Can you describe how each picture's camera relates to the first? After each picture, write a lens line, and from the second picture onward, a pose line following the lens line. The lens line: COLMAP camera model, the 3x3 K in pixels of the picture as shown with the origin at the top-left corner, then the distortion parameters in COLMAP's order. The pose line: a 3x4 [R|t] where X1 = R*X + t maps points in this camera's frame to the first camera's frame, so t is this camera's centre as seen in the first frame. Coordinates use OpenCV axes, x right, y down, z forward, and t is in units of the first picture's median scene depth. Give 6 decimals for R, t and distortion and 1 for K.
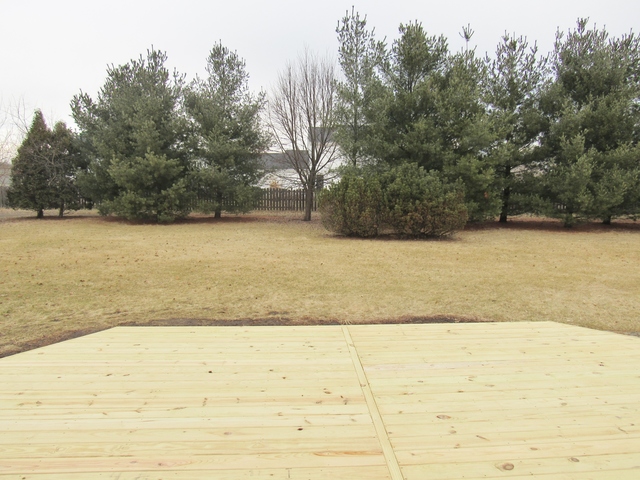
lens RADIAL K [[459.0, 0, 321.3], [0, 459.0, 239.4], [0, 0, 1]] dist [-0.023218, 0.006150]
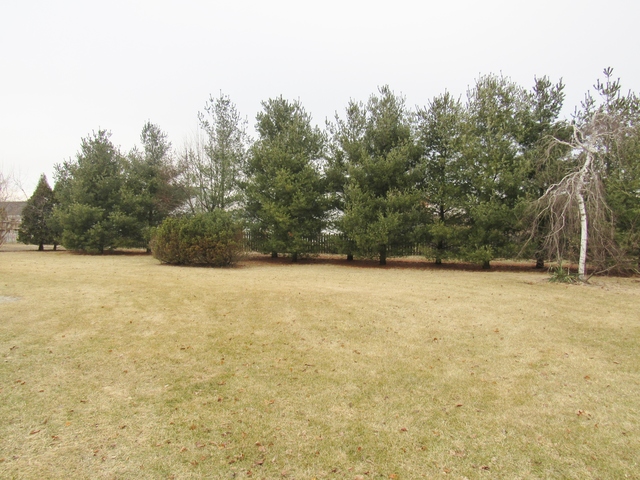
lens RADIAL K [[459.0, 0, 319.6], [0, 459.0, 237.6], [0, 0, 1]] dist [-0.023218, 0.006150]
pose [[0.967531, 0.007456, -0.252644, 0.607761], [-0.035164, 0.993815, -0.105338, 0.032023], [0.250296, 0.110802, 0.961808, -0.128679]]
